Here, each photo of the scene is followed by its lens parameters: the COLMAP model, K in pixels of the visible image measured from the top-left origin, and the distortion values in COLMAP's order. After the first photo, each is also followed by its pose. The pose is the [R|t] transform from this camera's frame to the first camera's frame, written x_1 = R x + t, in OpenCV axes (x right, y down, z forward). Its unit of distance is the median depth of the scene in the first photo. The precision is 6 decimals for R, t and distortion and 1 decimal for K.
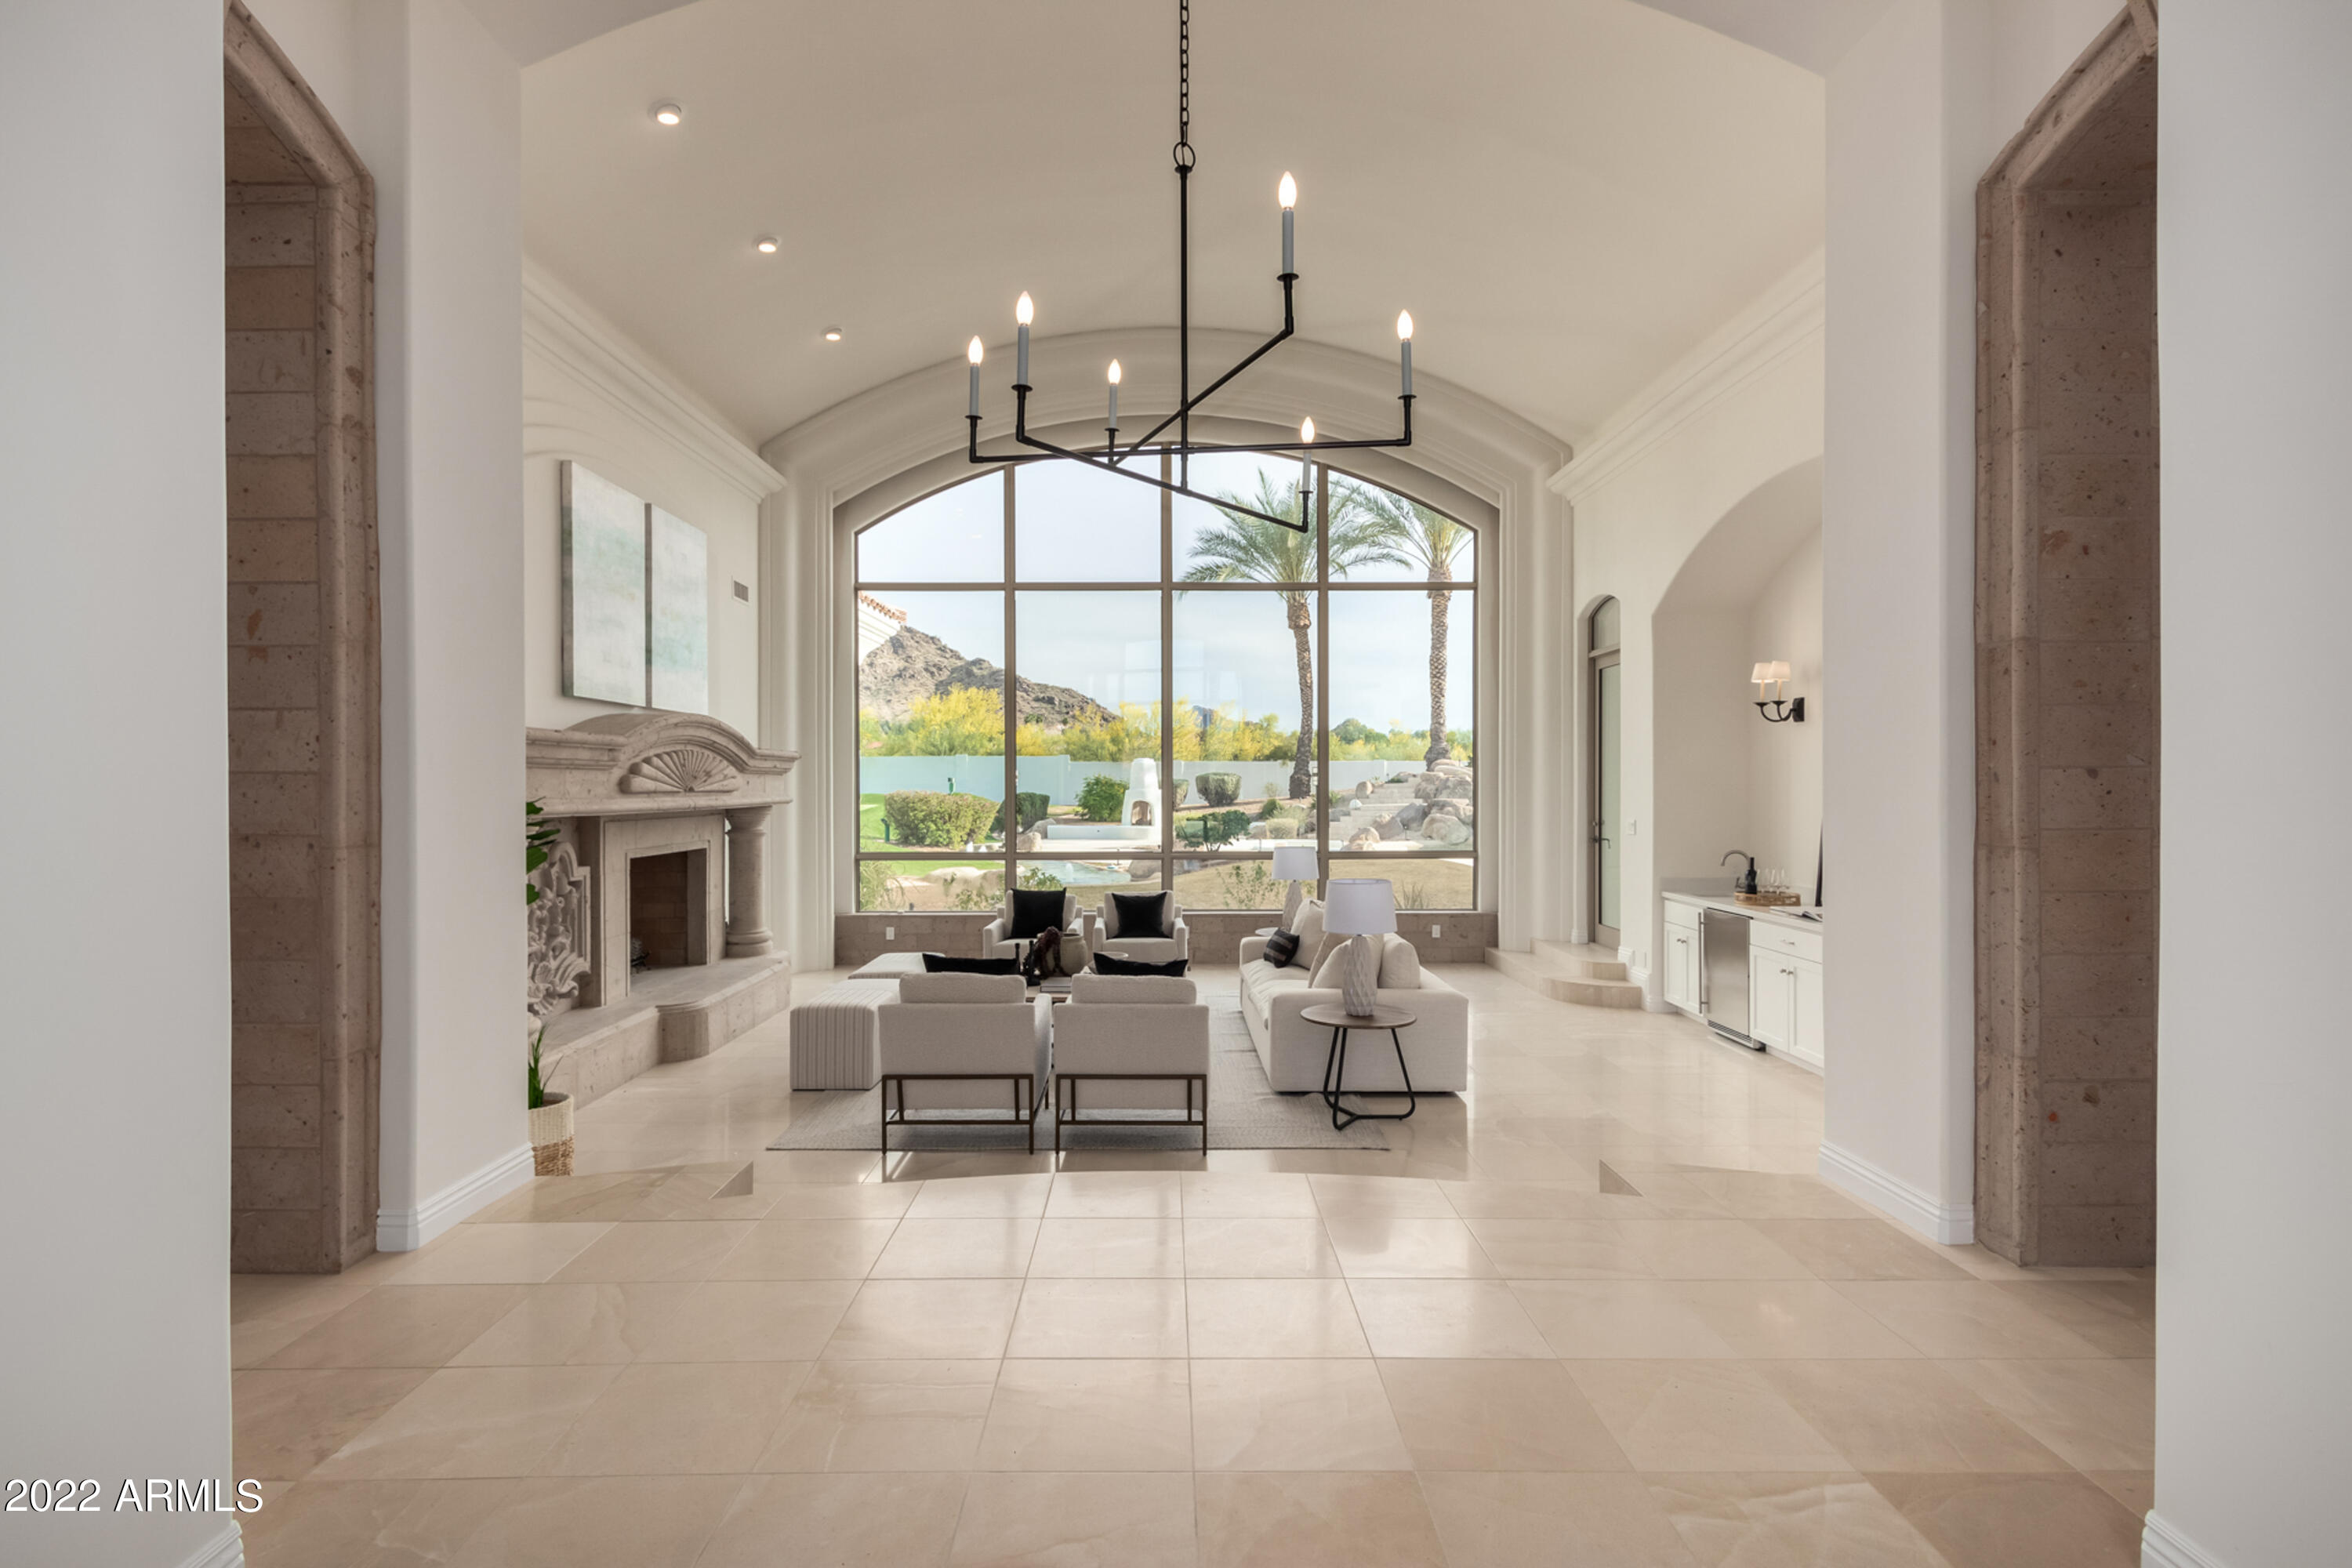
lens RADIAL K [[1145.8, 0, 1160.4], [0, 1145.8, 788.0], [0, 0, 1]] dist [0.016124, -0.006369]
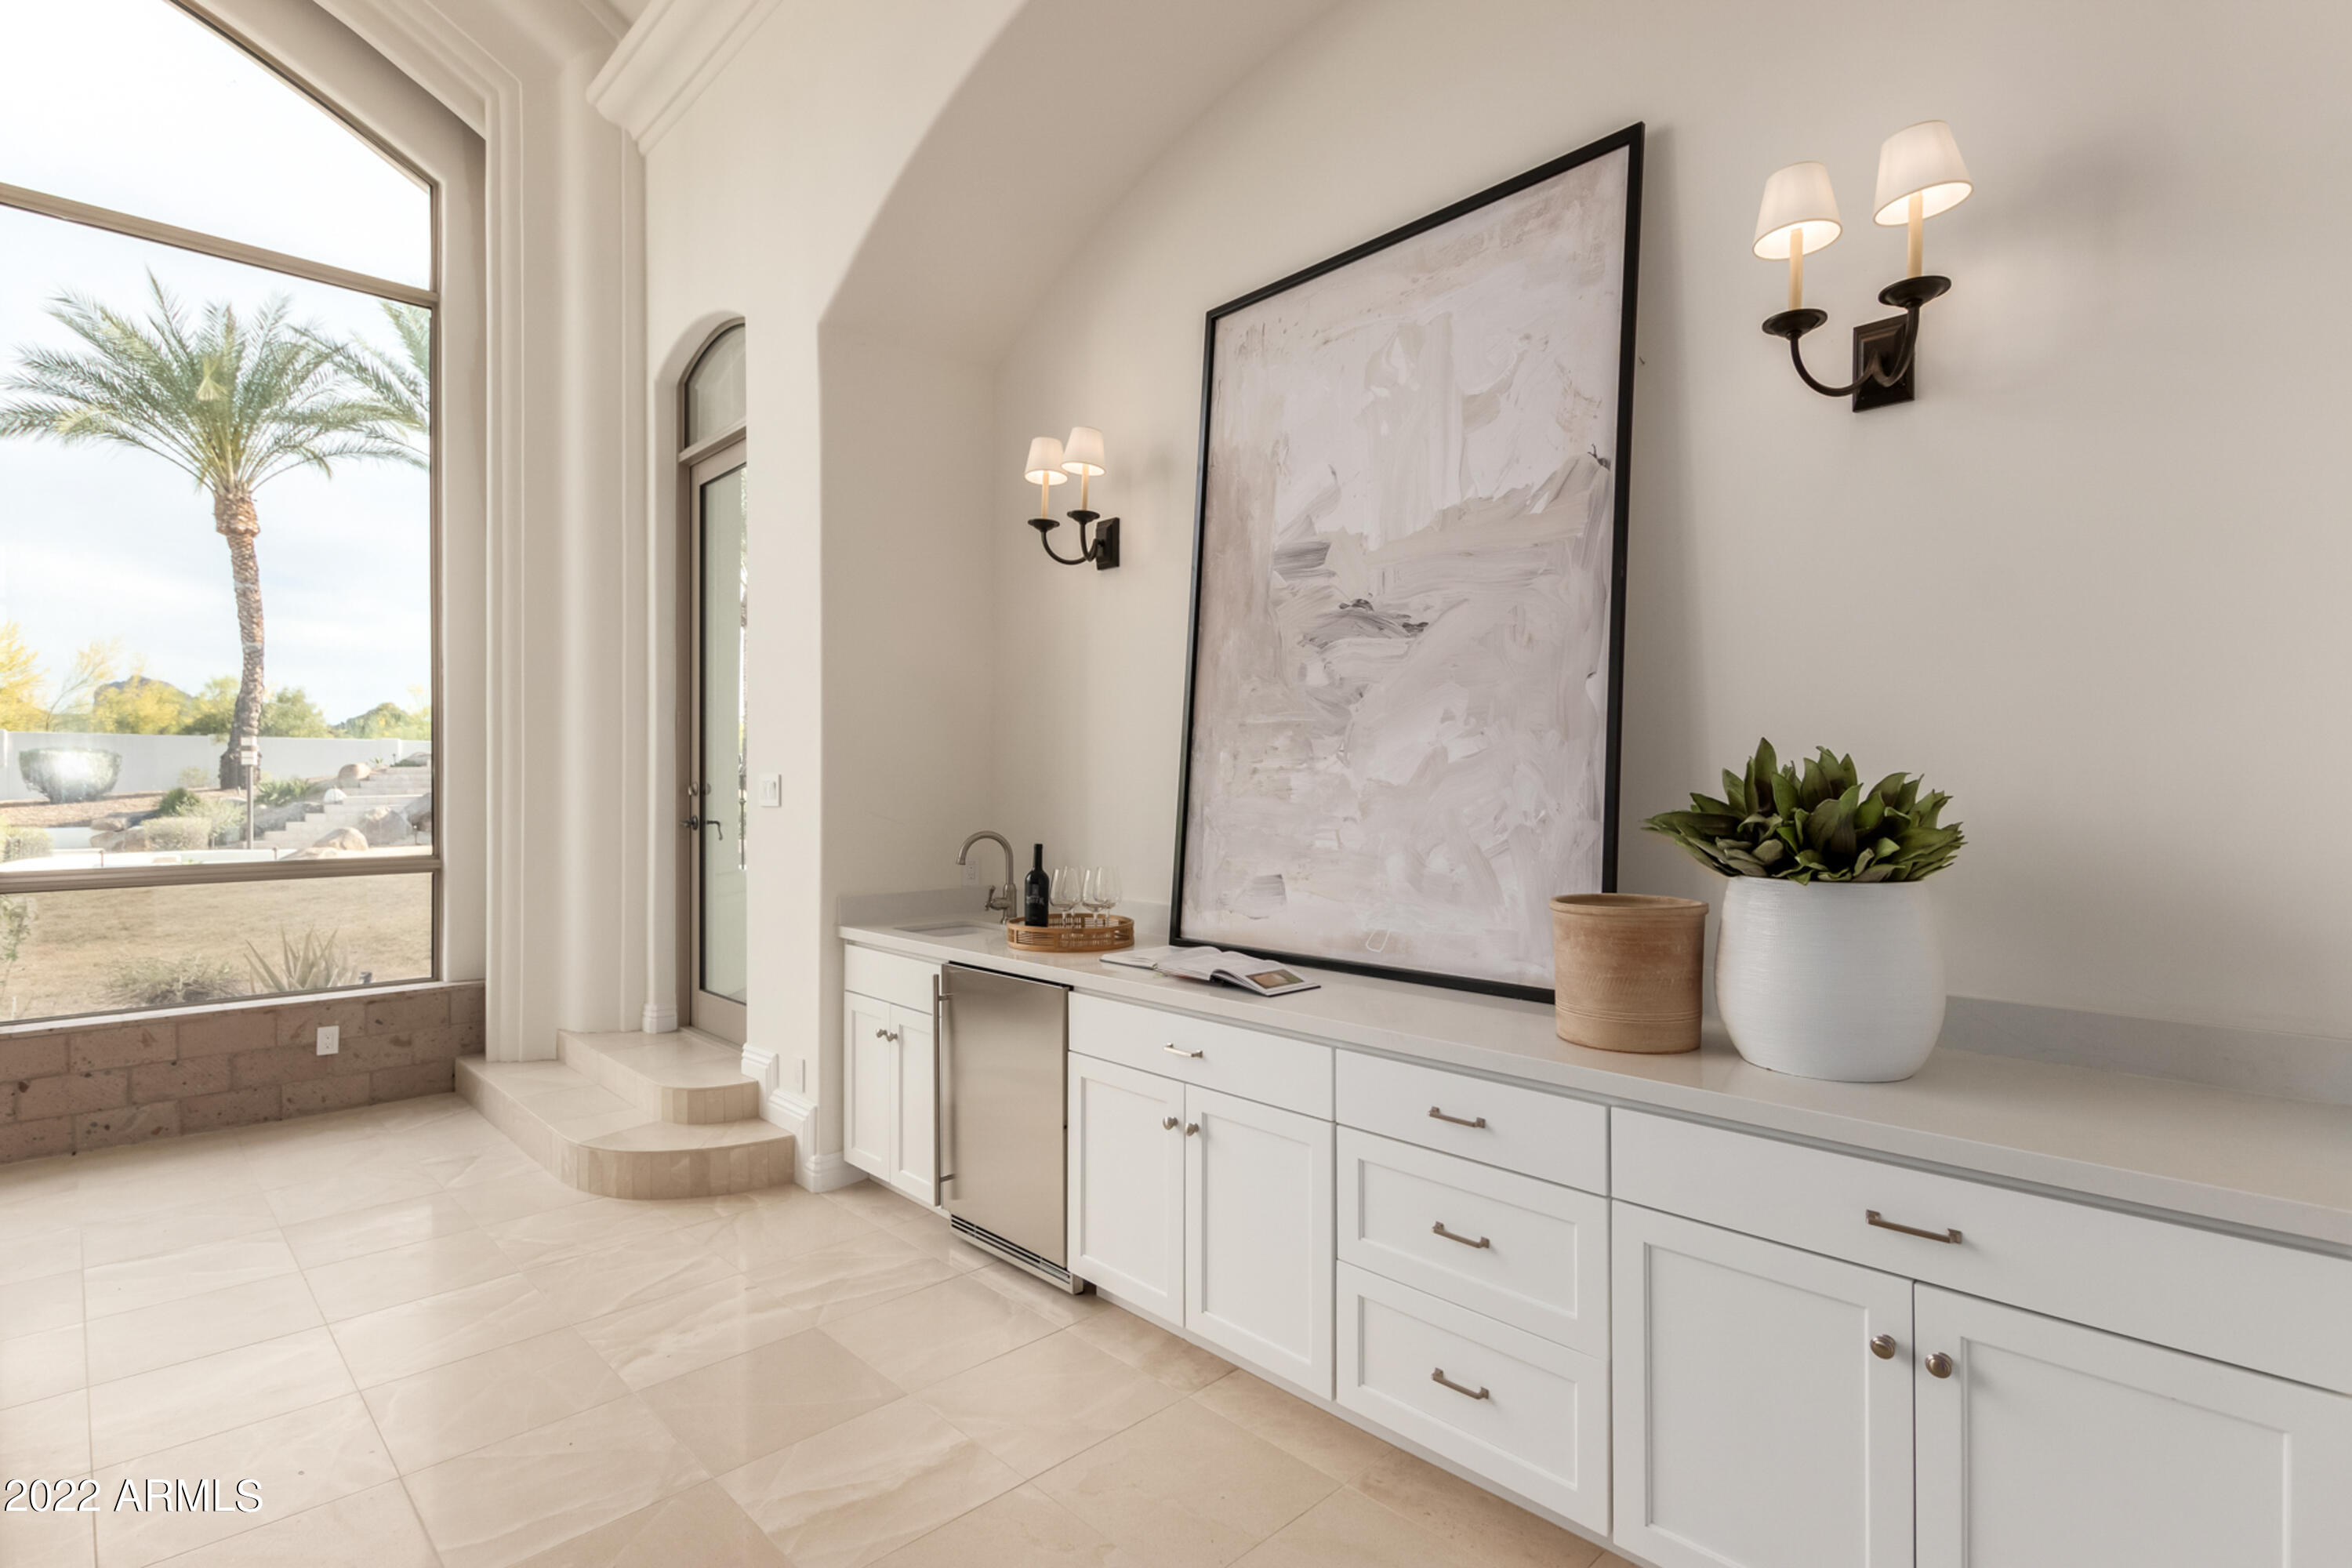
lens RADIAL K [[1145.8, 0, 1166.7], [0, 1145.8, 783.7], [0, 0, 1]] dist [0.016124, -0.006369]
pose [[0.726348, 0.000758, 0.687327, 0.213272], [0.001108, 0.999997, -0.002274, 0.033691], [-0.687326, 0.002413, 0.726345, 0.570680]]
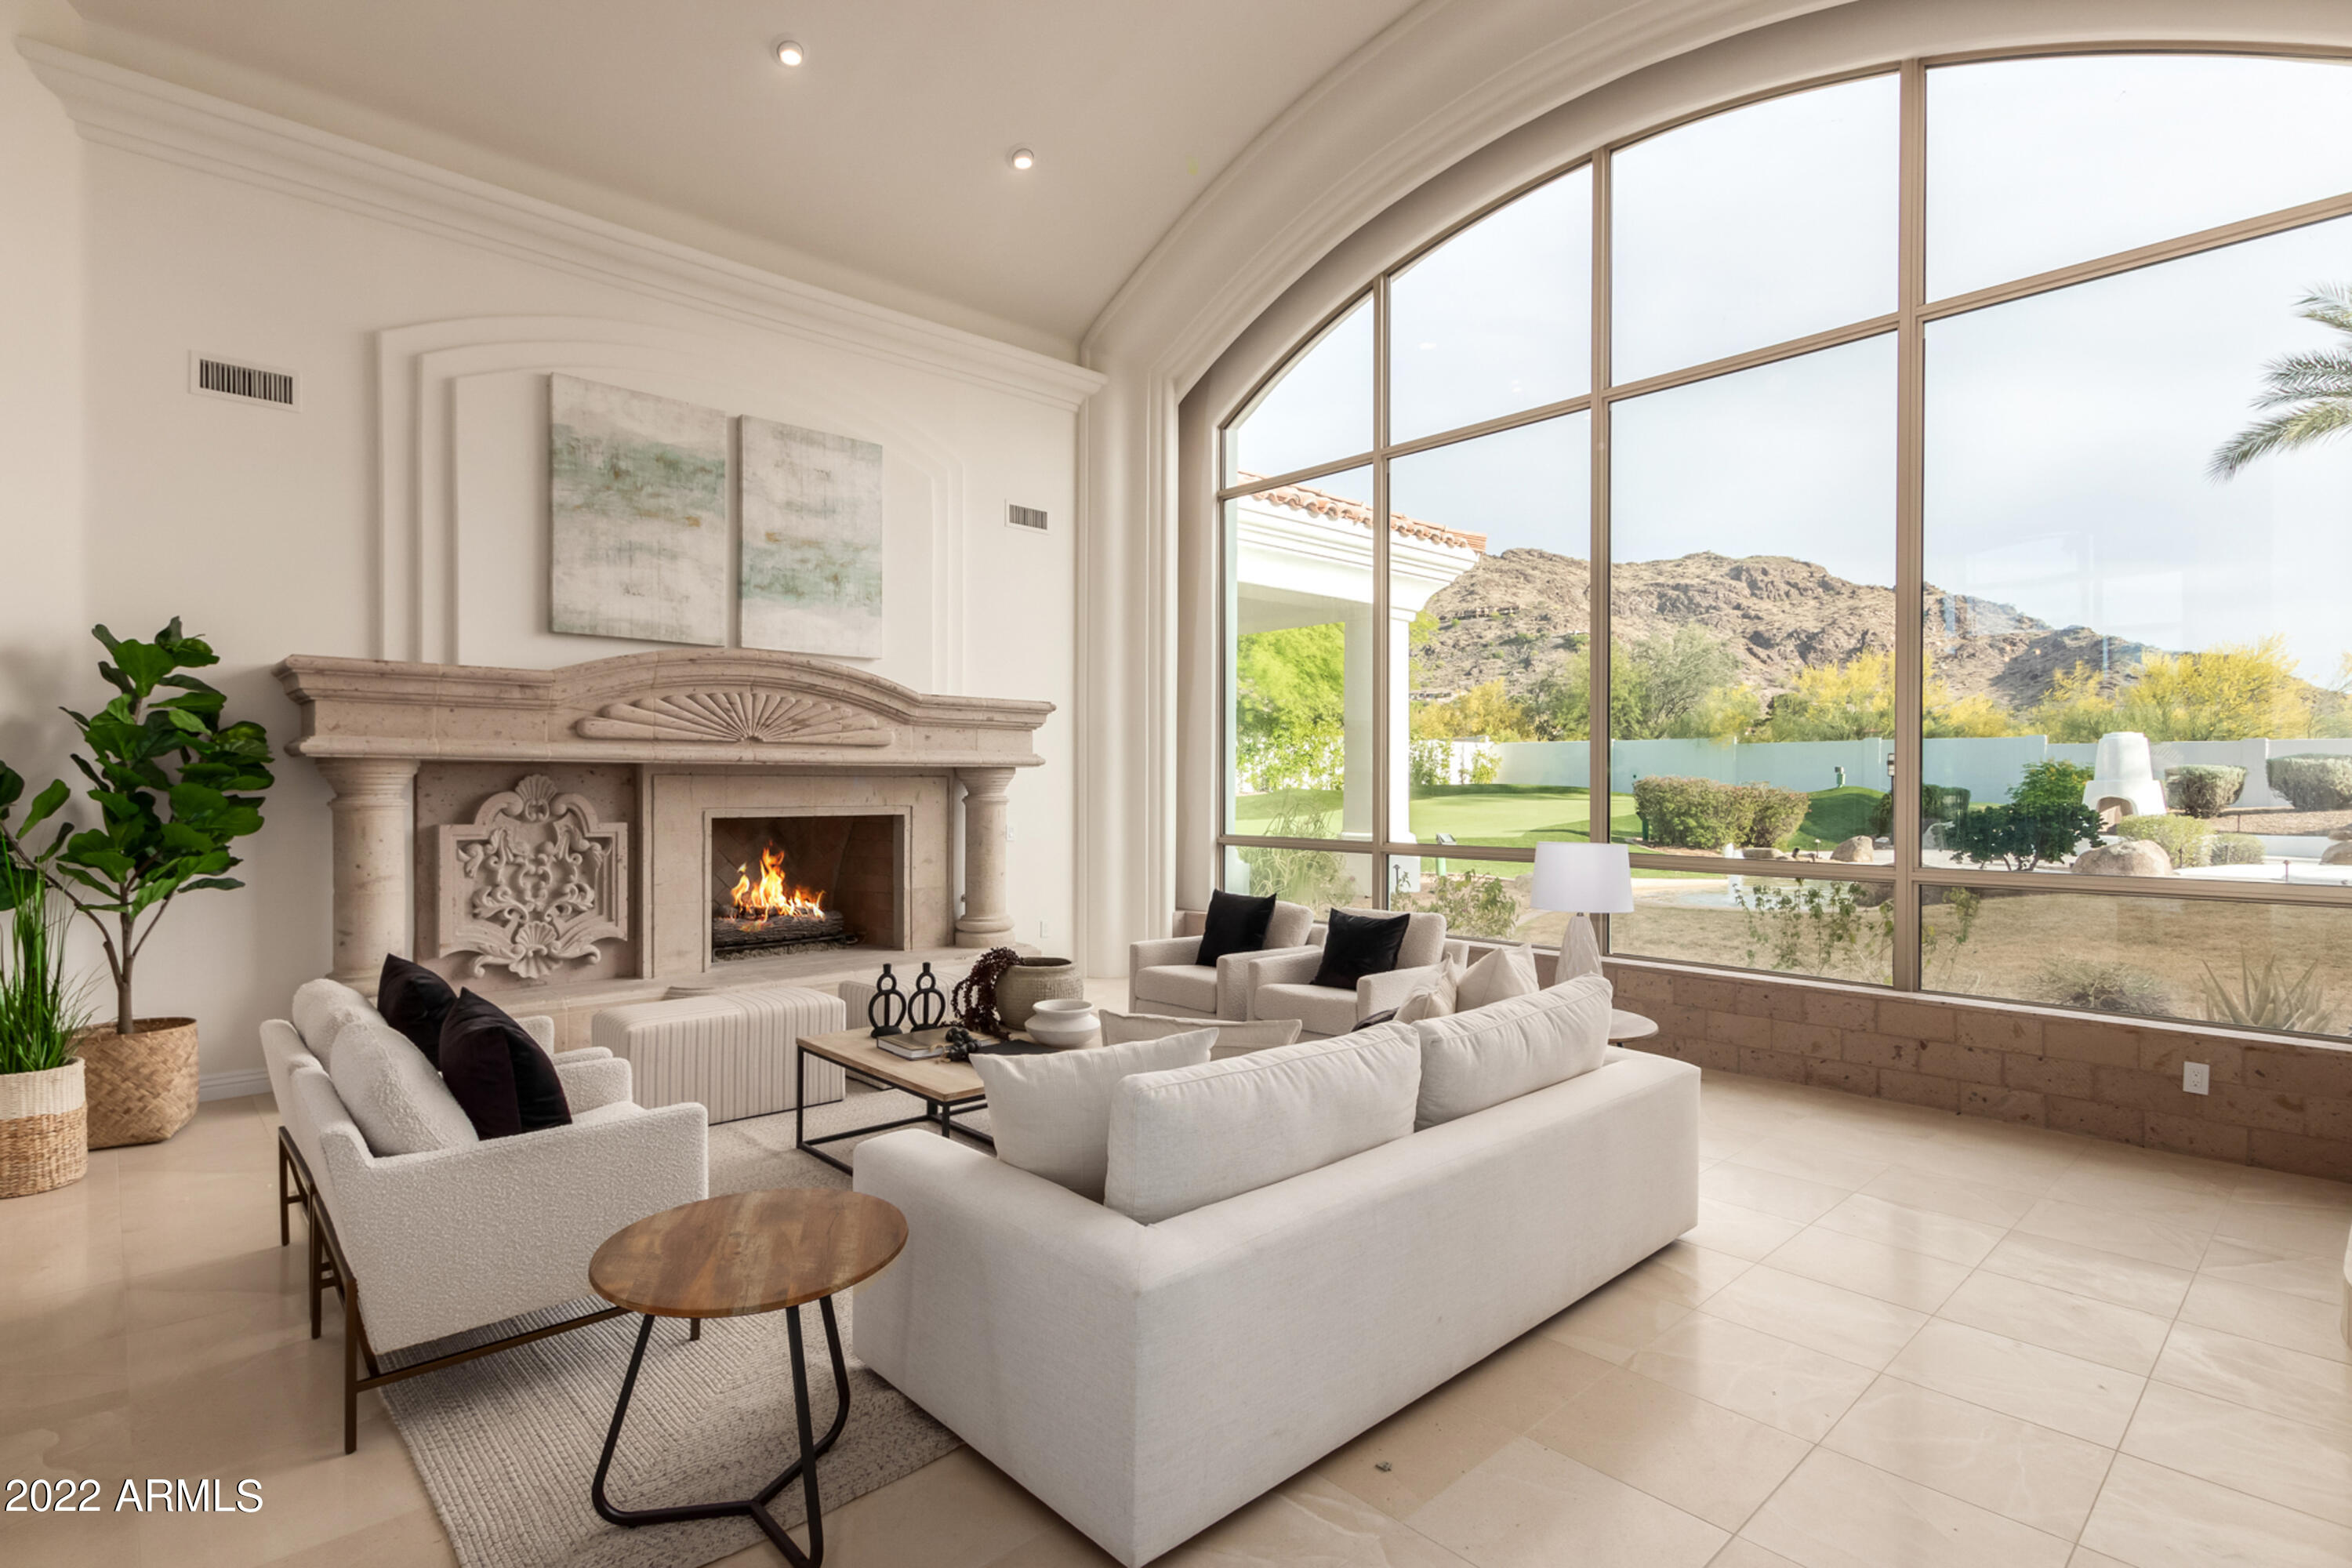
lens RADIAL K [[1145.8, 0, 1165.8], [0, 1145.8, 785.7], [0, 0, 1]] dist [0.016124, -0.006369]
pose [[0.674894, 0.004372, -0.737902, 0.373408], [-0.006470, 0.999979, 0.000008, 0.029602], [0.737887, 0.004769, 0.674908, 0.572329]]
